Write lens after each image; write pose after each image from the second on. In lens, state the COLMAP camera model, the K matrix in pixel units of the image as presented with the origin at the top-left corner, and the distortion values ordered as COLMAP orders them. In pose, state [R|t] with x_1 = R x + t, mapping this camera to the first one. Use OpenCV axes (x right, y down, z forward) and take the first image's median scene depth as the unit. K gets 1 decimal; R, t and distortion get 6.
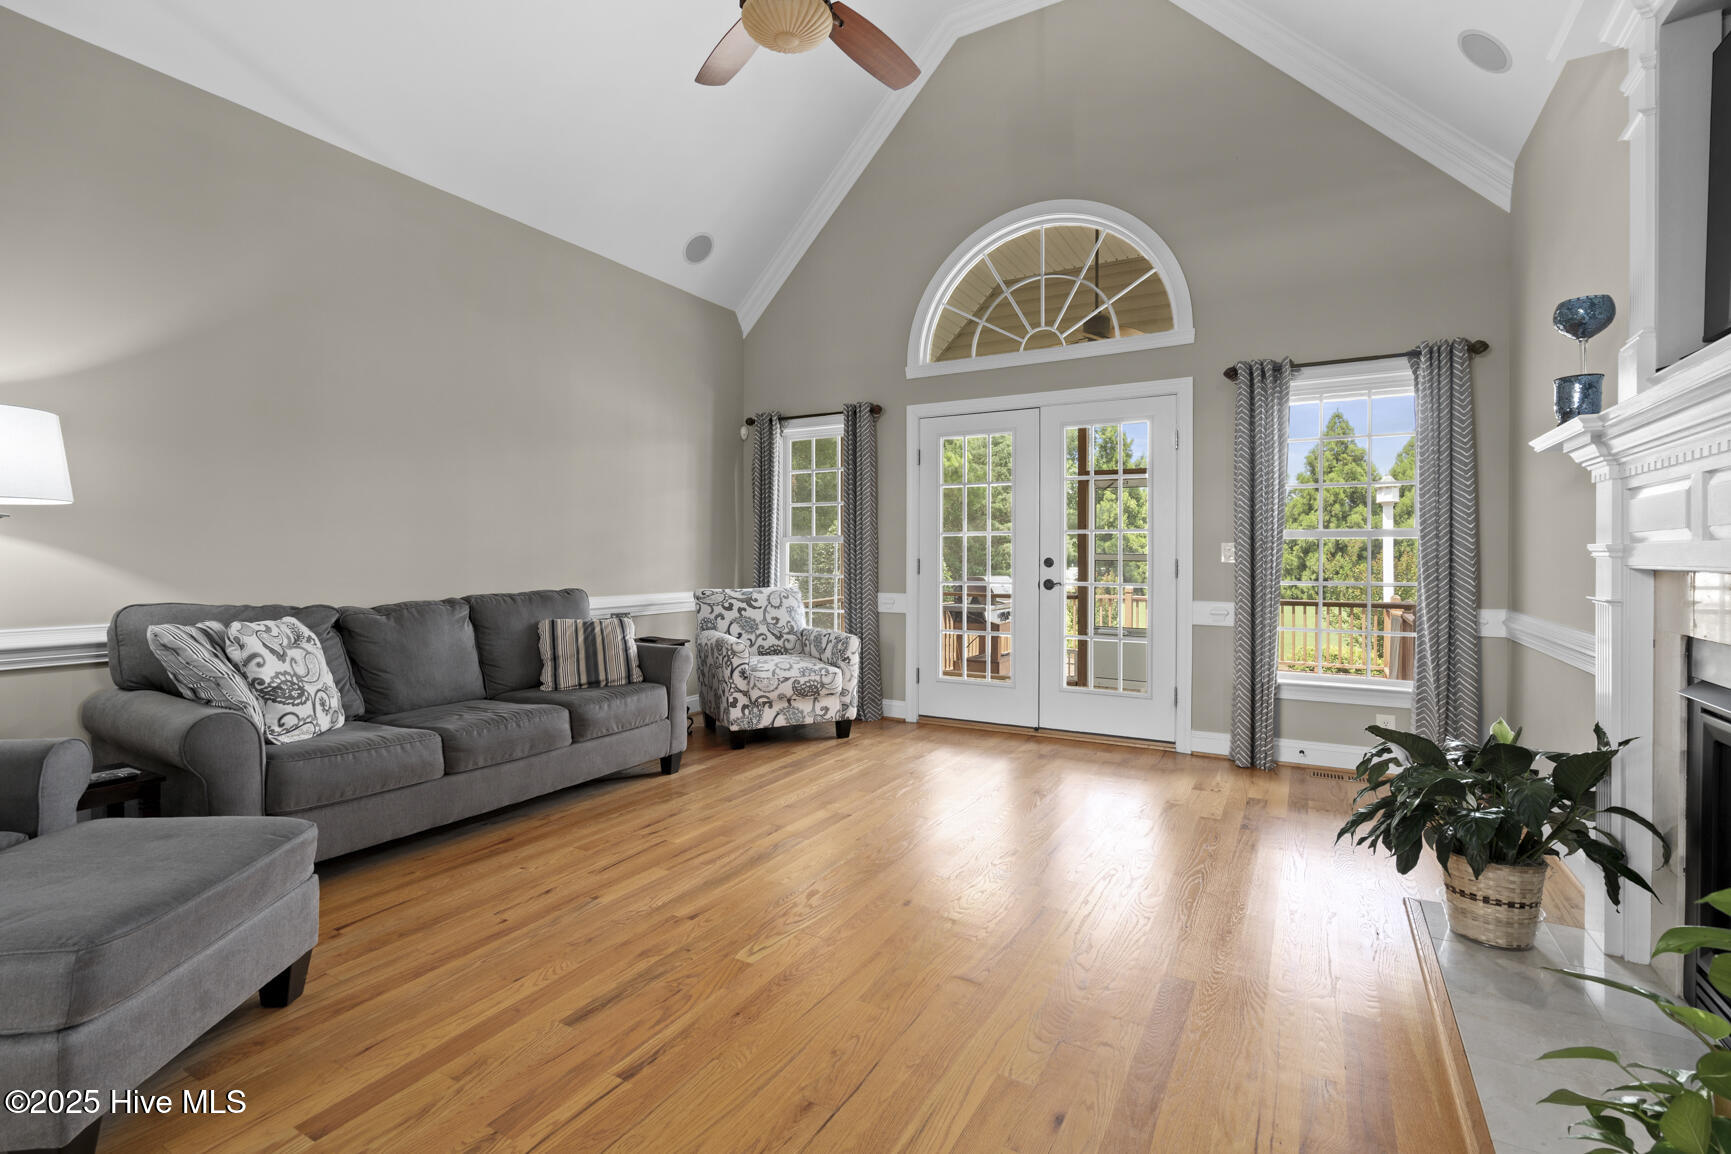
lens RADIAL K [[801.6, 0, 859.0], [0, 801.6, 566.1], [0, 0, 1]] dist [-0.003780, 0.000215]
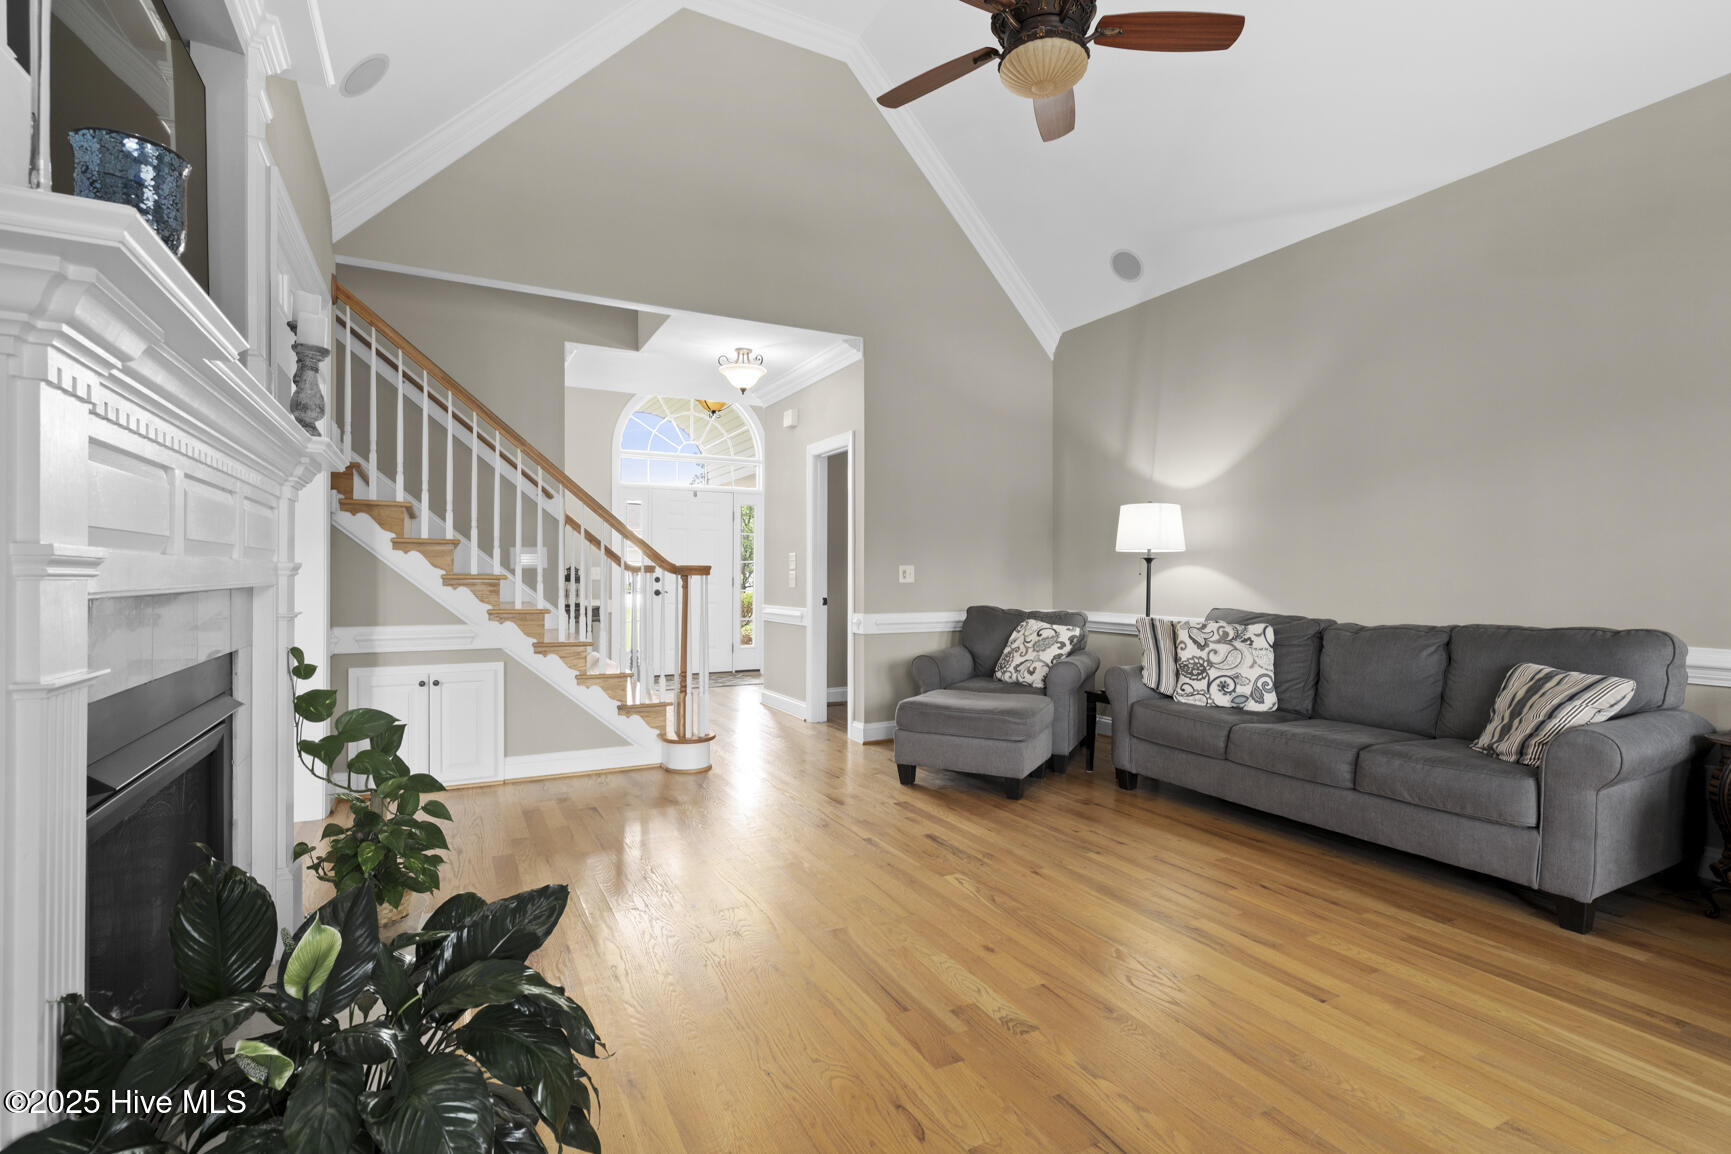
lens RADIAL K [[801.6, 0, 870.3], [0, 801.6, 565.9], [0, 0, 1]] dist [-0.003780, 0.000215]
pose [[-0.533595, -0.010204, -0.845679, 0.736481], [-0.011627, 0.999921, -0.004729, -0.019843], [0.845661, 0.007309, -0.533671, 1.085320]]
